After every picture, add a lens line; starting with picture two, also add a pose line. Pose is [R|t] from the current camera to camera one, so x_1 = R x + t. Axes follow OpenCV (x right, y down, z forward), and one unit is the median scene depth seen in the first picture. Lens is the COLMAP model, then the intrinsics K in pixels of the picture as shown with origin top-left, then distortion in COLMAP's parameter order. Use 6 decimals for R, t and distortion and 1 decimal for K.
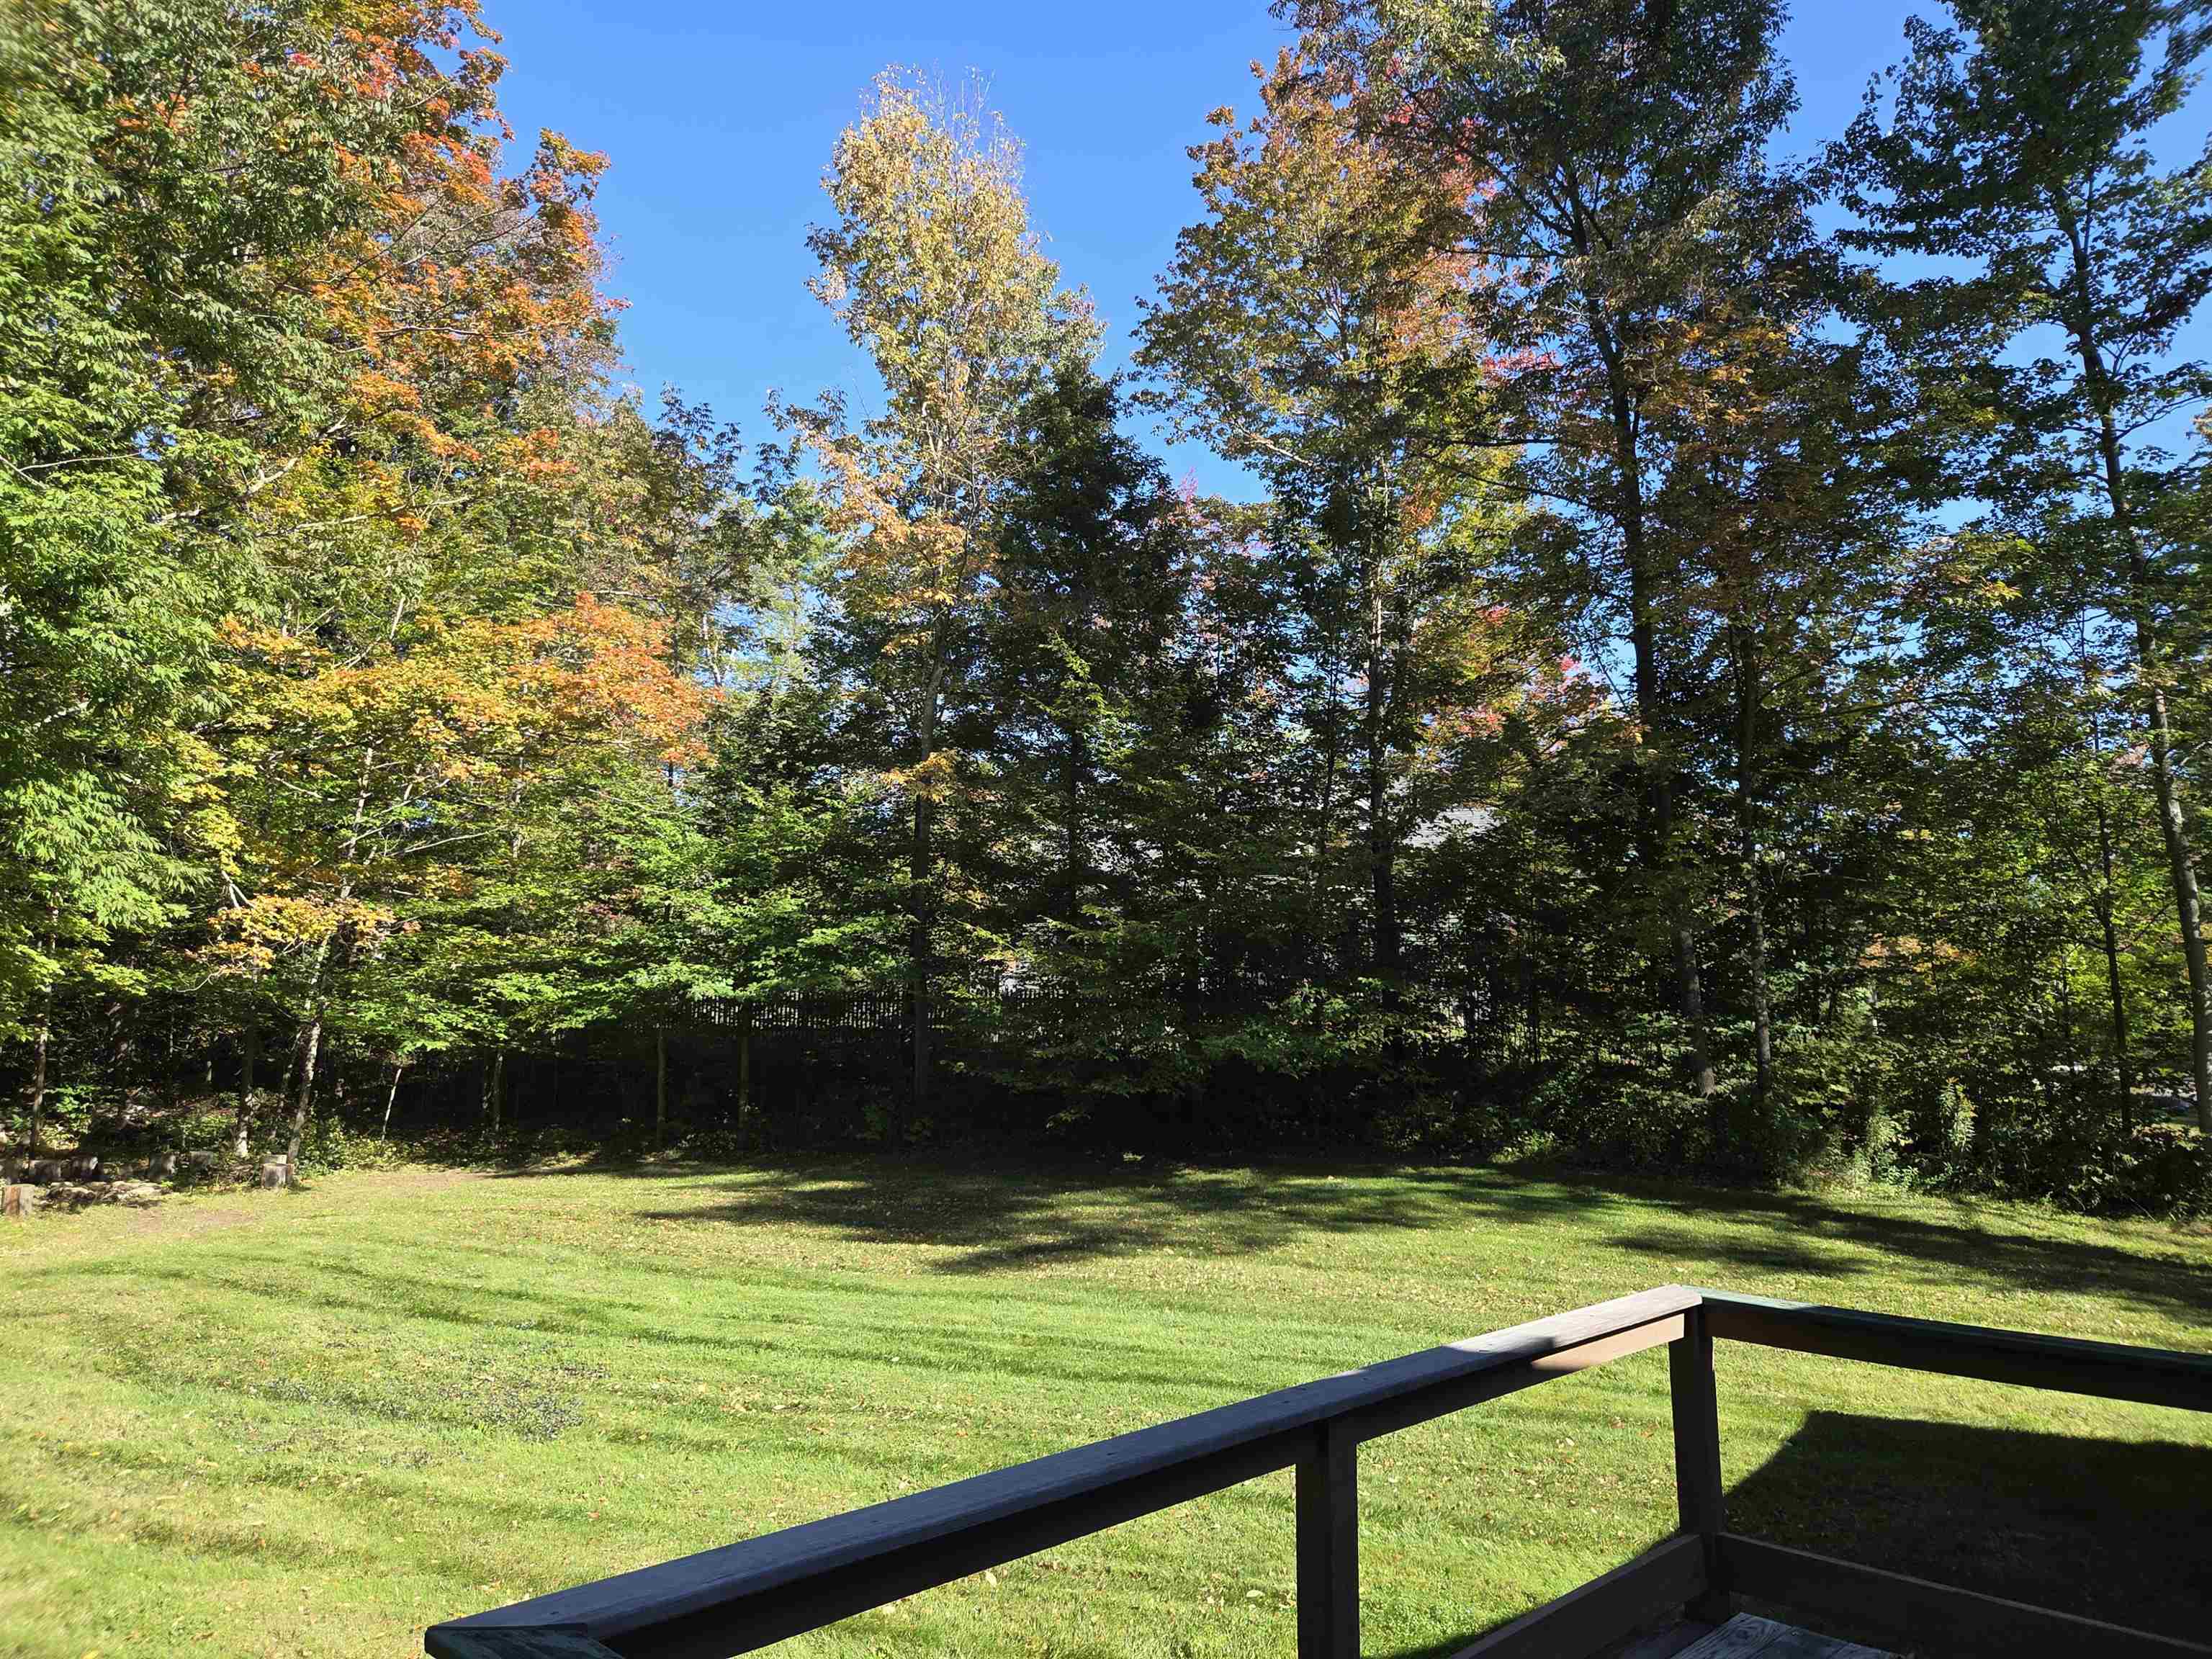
lens RADIAL K [[1482.0, 0, 1102.5], [0, 1482.0, 821.4], [0, 0, 1]] dist [0.048840, 0.000103]
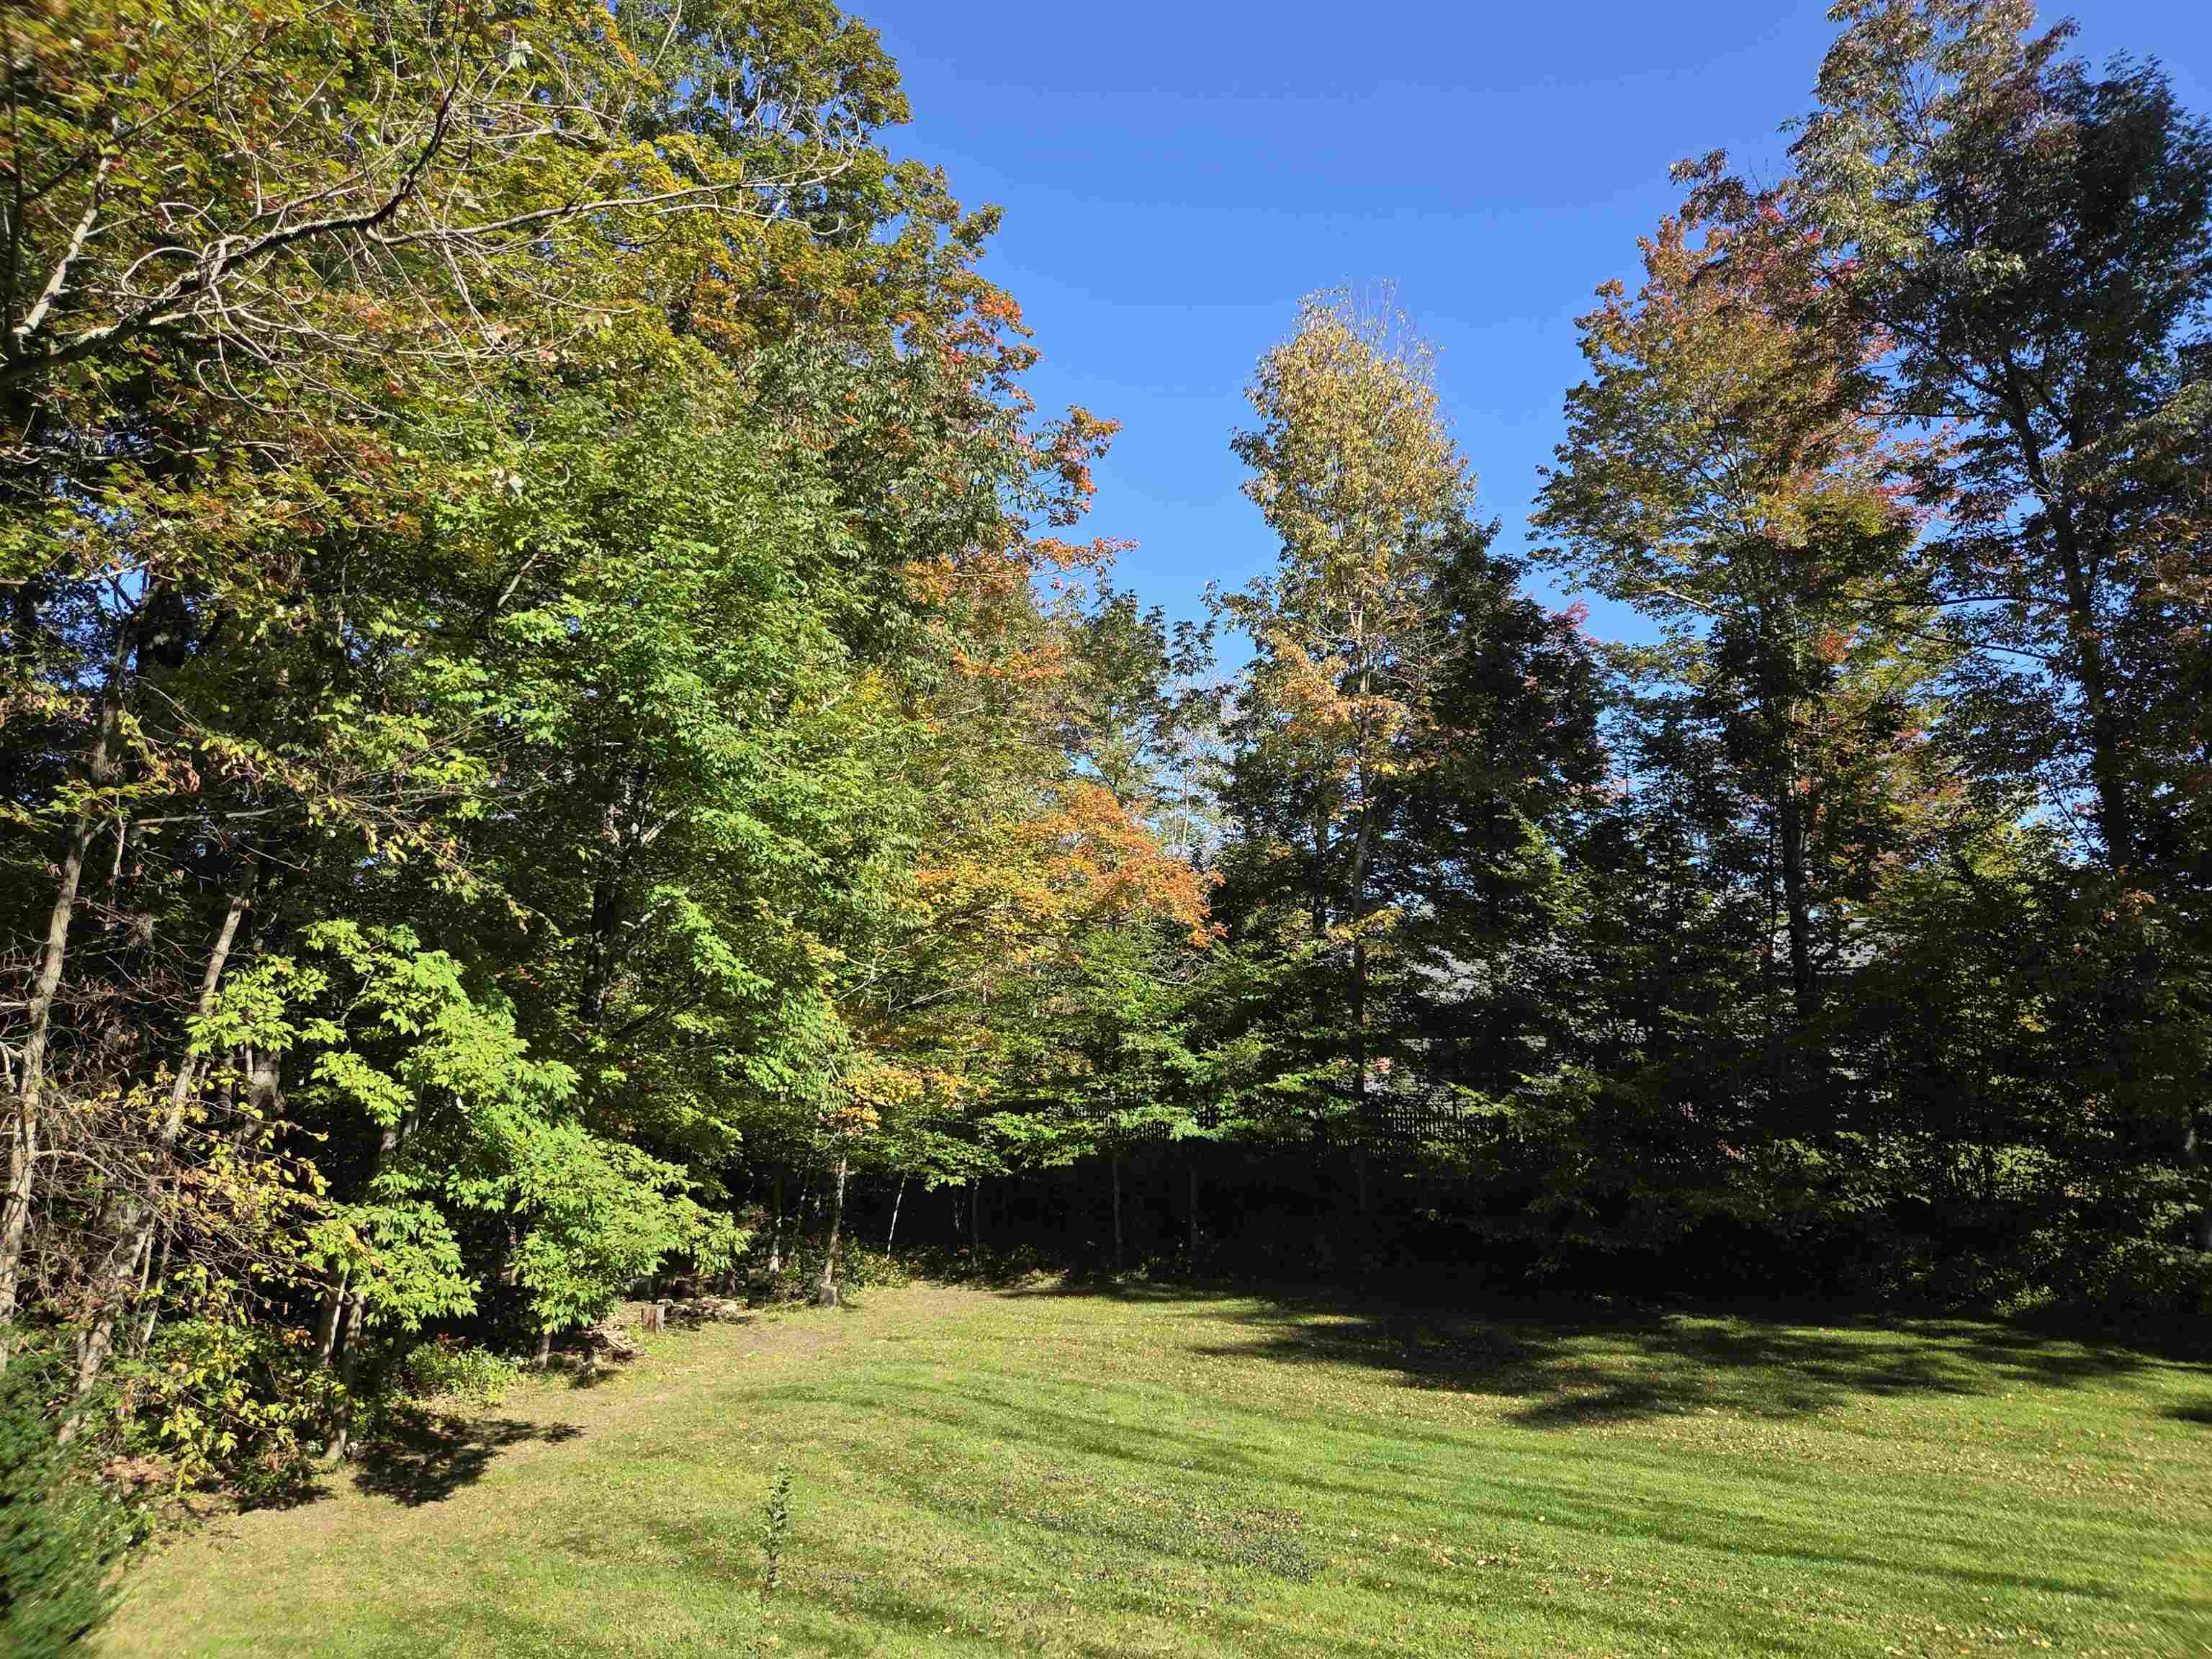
lens RADIAL K [[1488.6, 0, 1108.7], [0, 1488.6, 821.8], [0, 0, 1]] dist [0.087407, -0.084164]
pose [[0.987500, -0.033536, -0.154009, -0.138767], [0.027159, 0.998692, -0.043327, -0.067291], [0.155261, 0.038603, 0.987119, -0.111962]]
